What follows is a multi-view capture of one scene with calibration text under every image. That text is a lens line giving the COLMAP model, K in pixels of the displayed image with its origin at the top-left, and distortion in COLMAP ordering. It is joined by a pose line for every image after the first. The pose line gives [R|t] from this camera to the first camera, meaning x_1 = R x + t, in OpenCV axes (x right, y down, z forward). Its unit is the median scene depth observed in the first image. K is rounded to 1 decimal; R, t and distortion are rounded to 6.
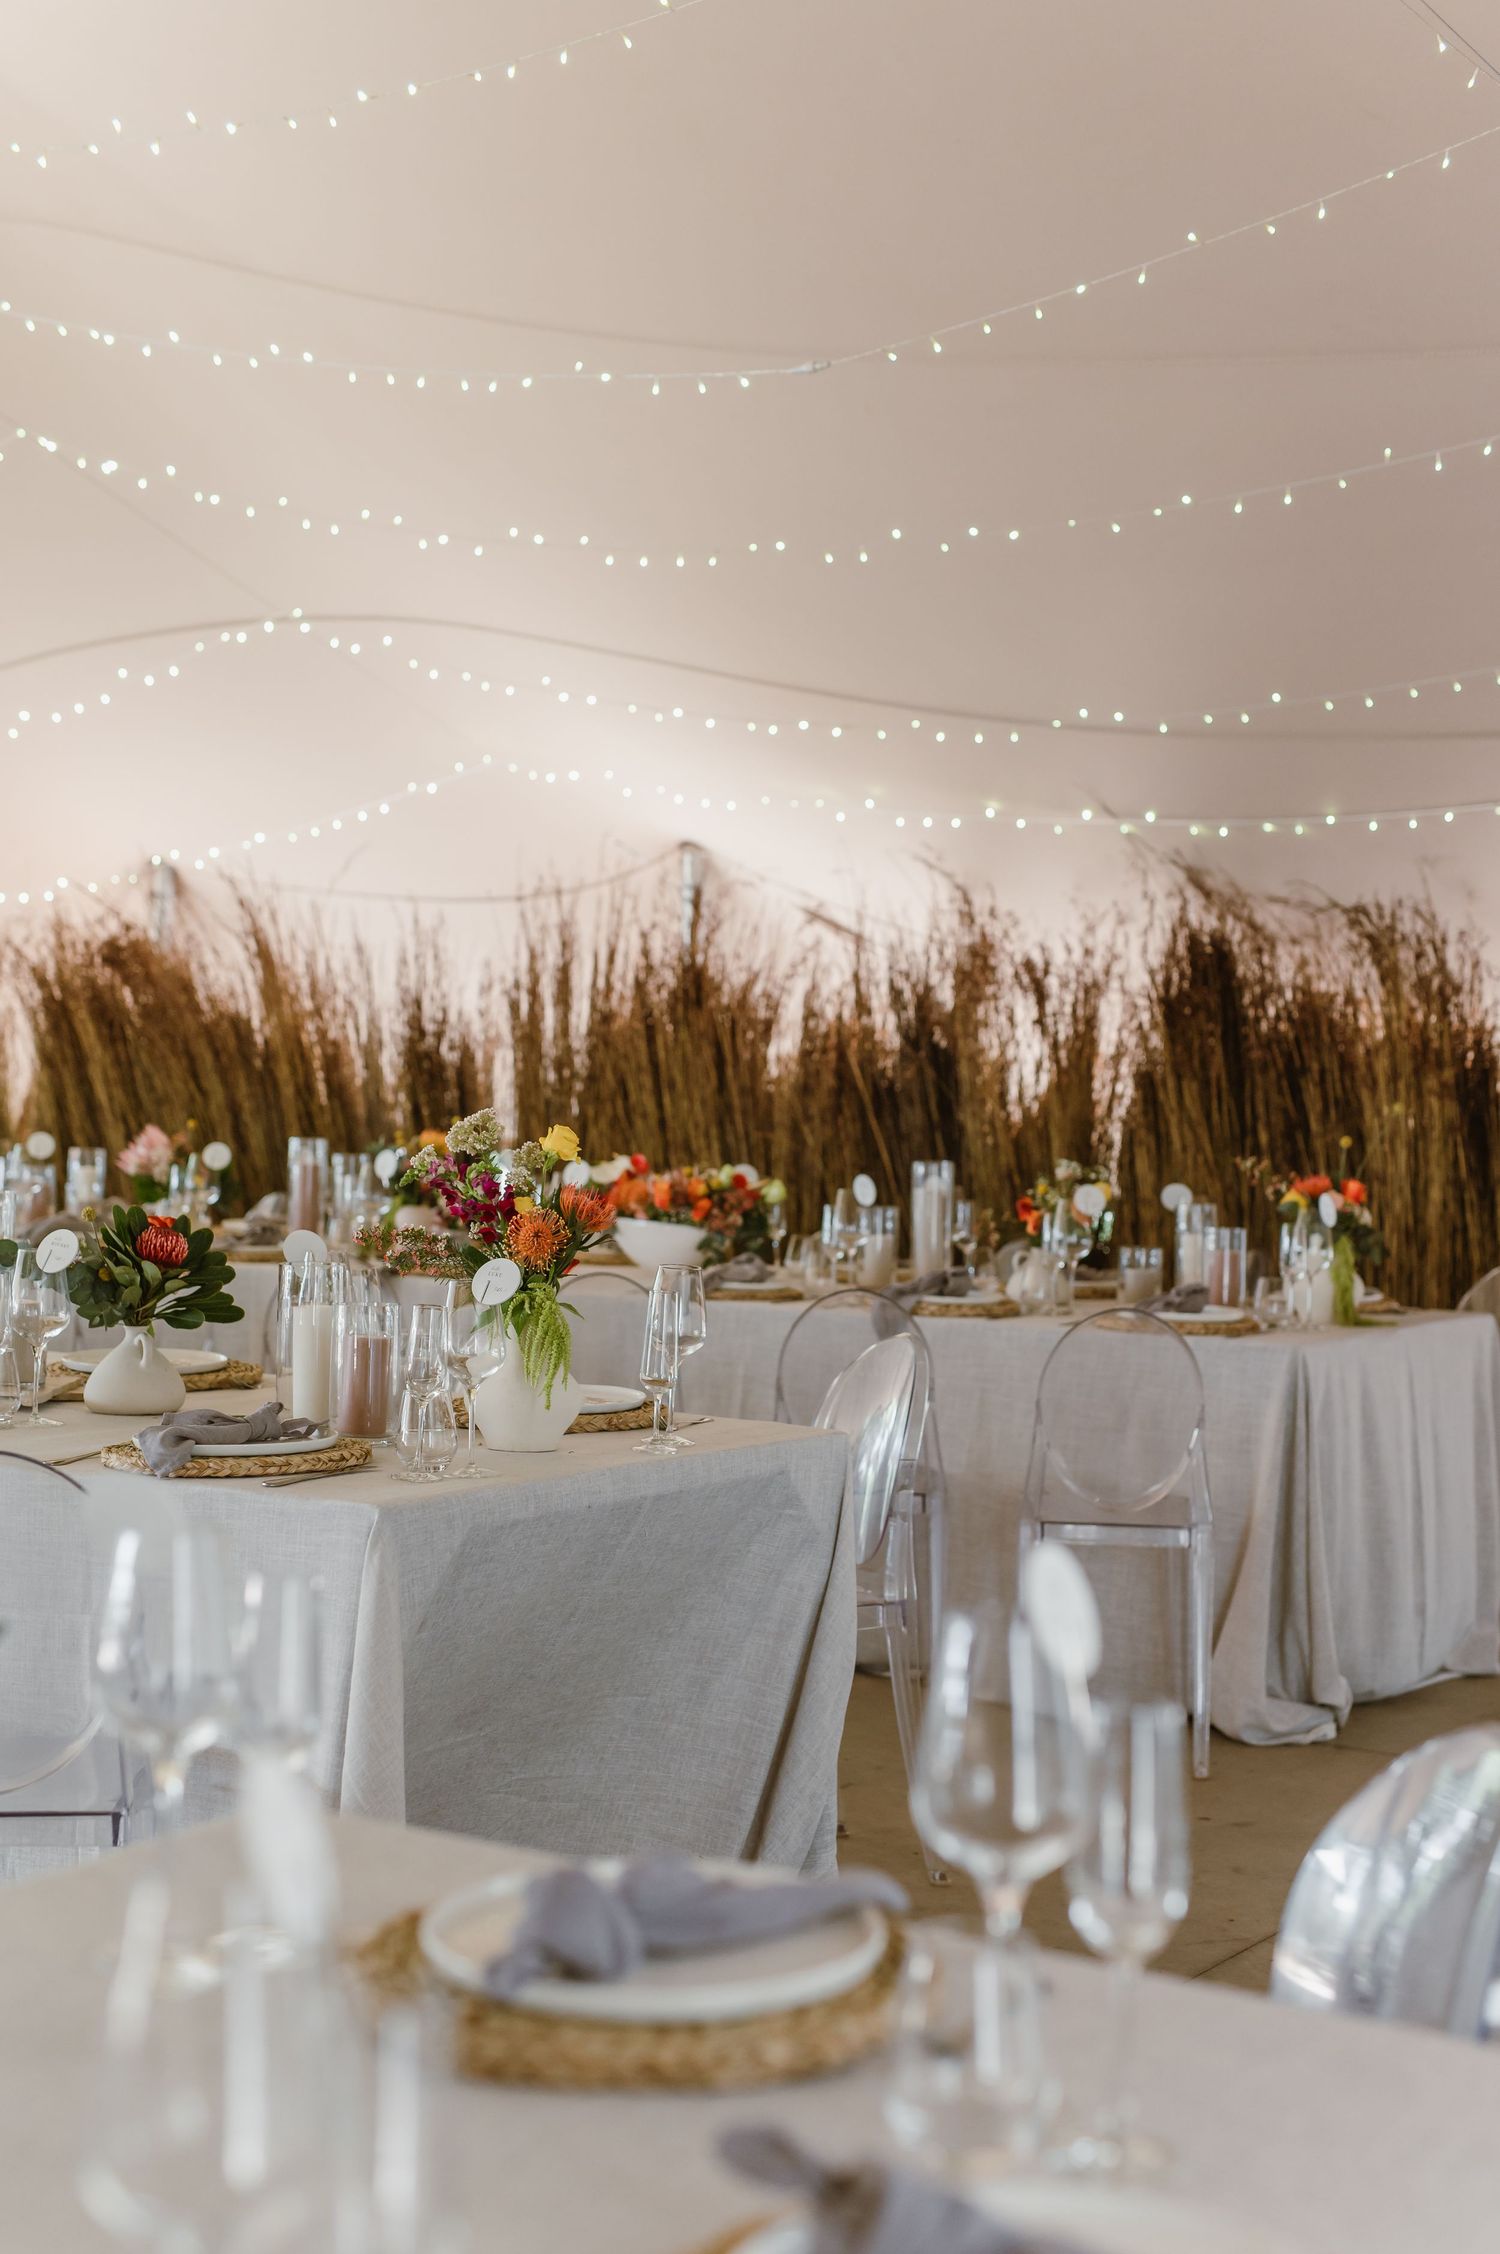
lens RADIAL K [[3283.2, 0, 750.0], [0, 3283.2, 1127.0], [0, 0, 1]] dist [-0.043689, -0.020205]
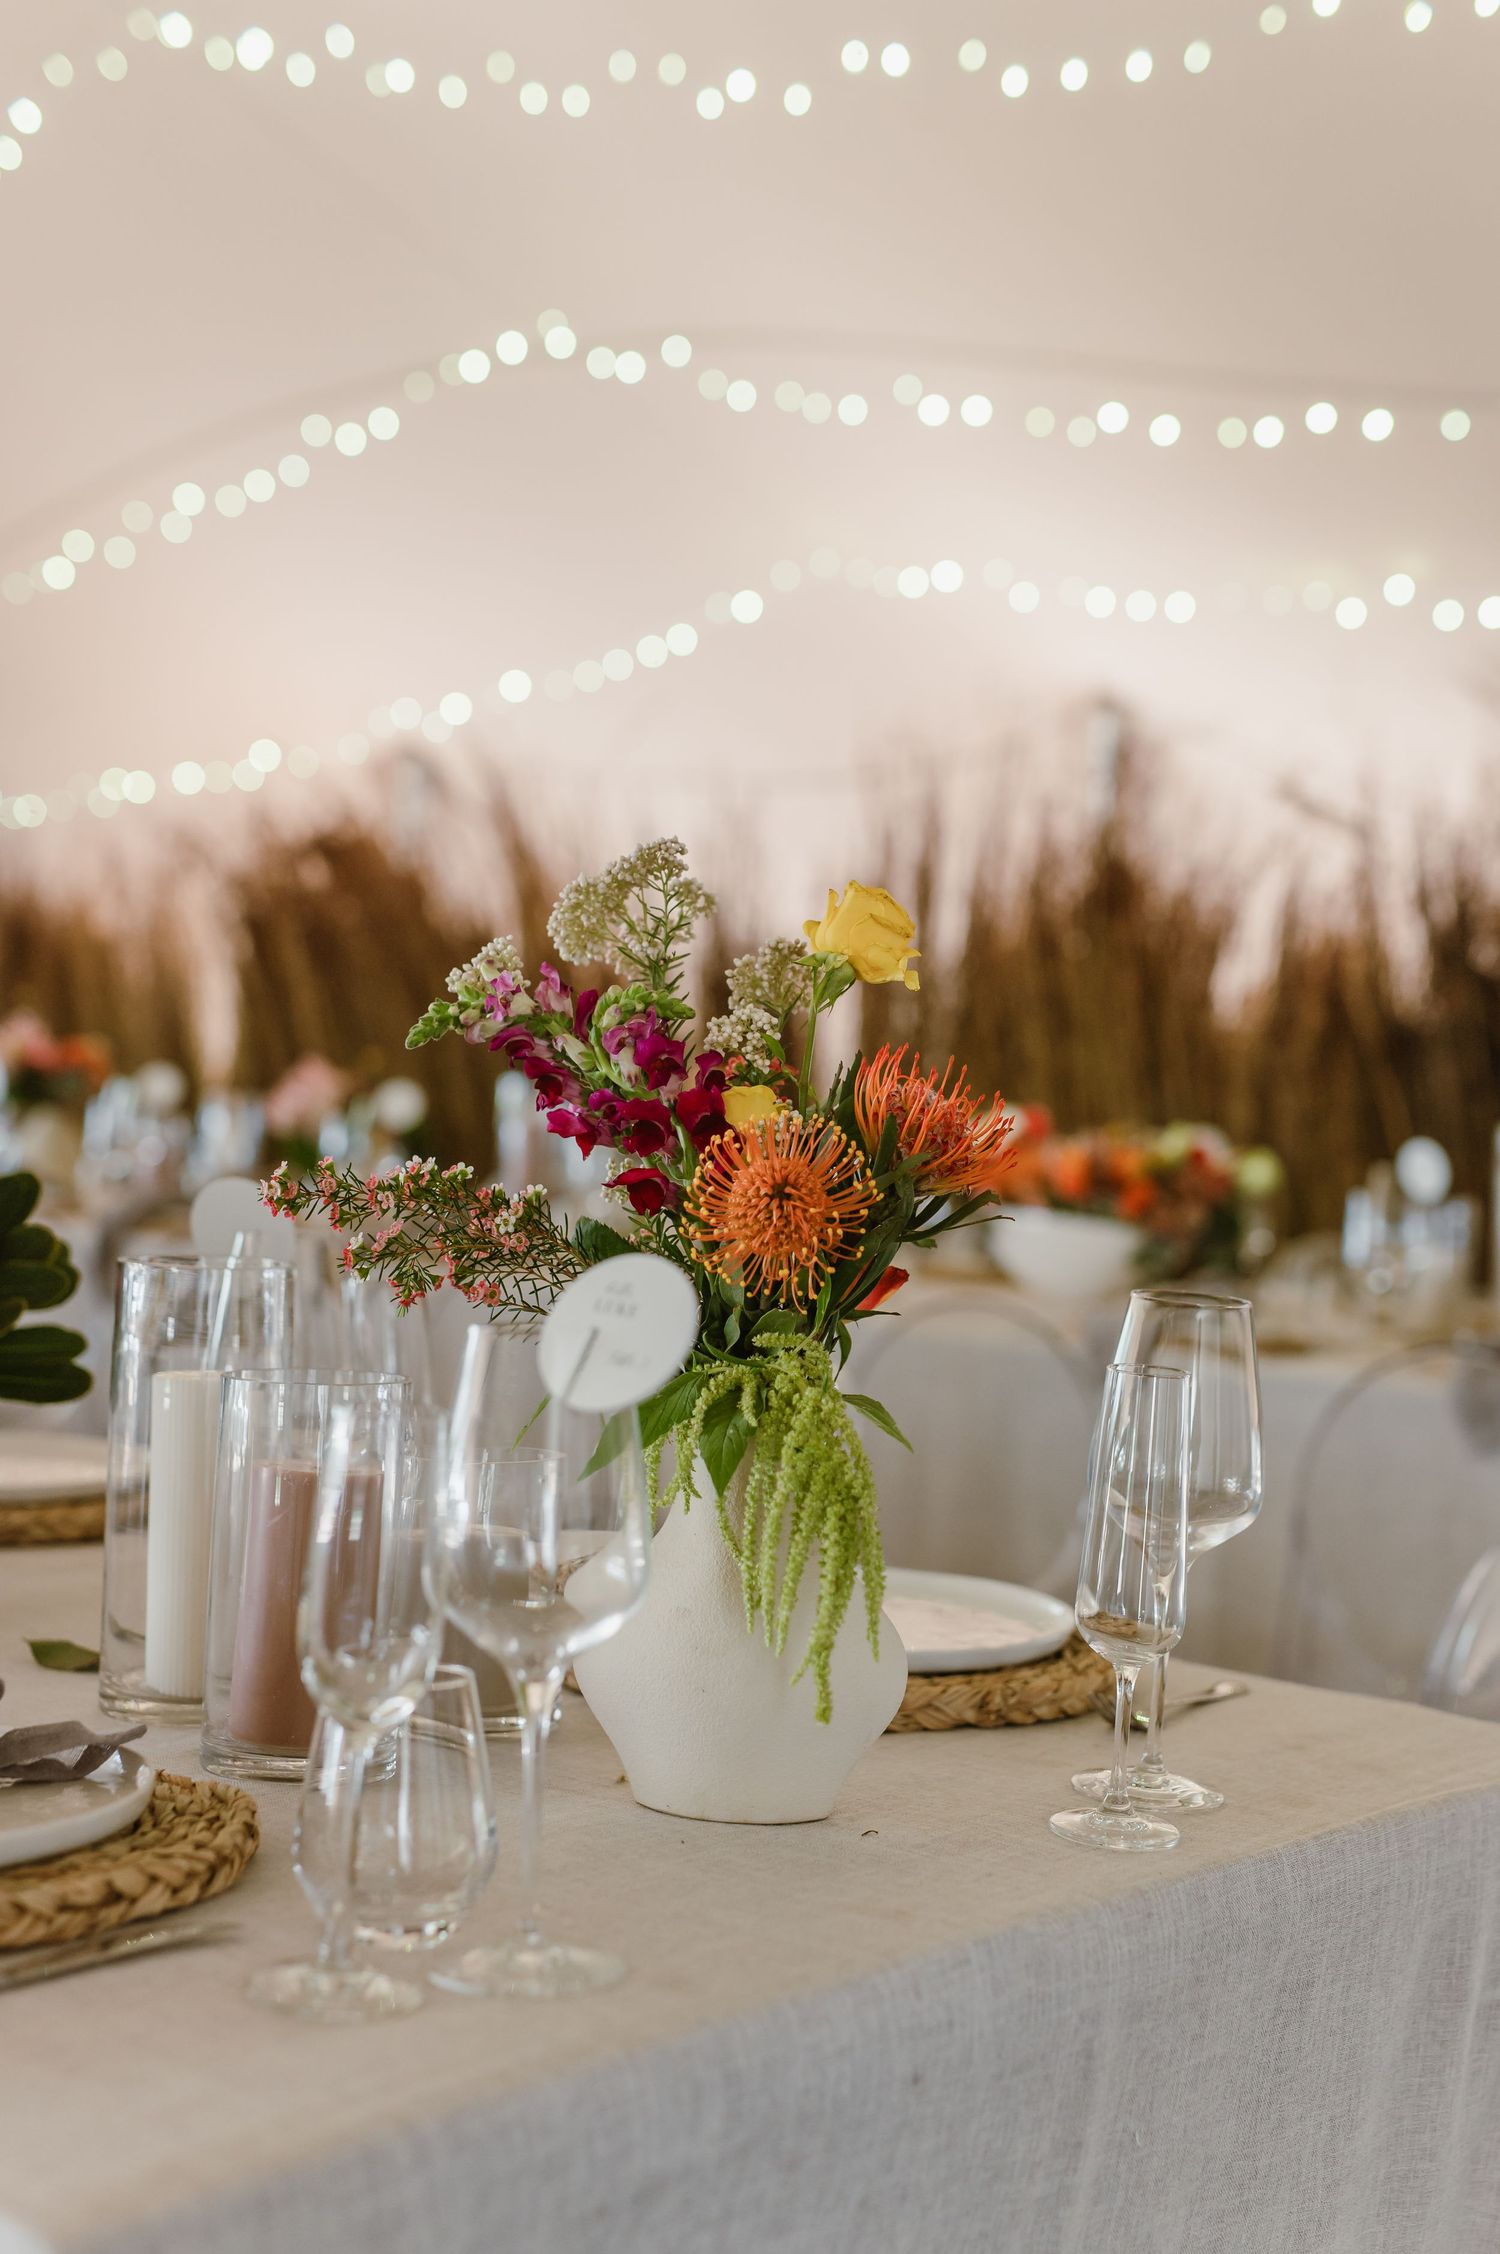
lens RADIAL K [[3274.8, 0, 750.0], [0, 3274.8, 1127.0], [0, 0, 1]] dist [0.220083, -0.005070]
pose [[0.993307, 0.024685, -0.112839, -0.017364], [-0.025276, 0.999673, -0.003805, 0.015806], [0.112709, 0.006632, 0.993606, 0.381885]]
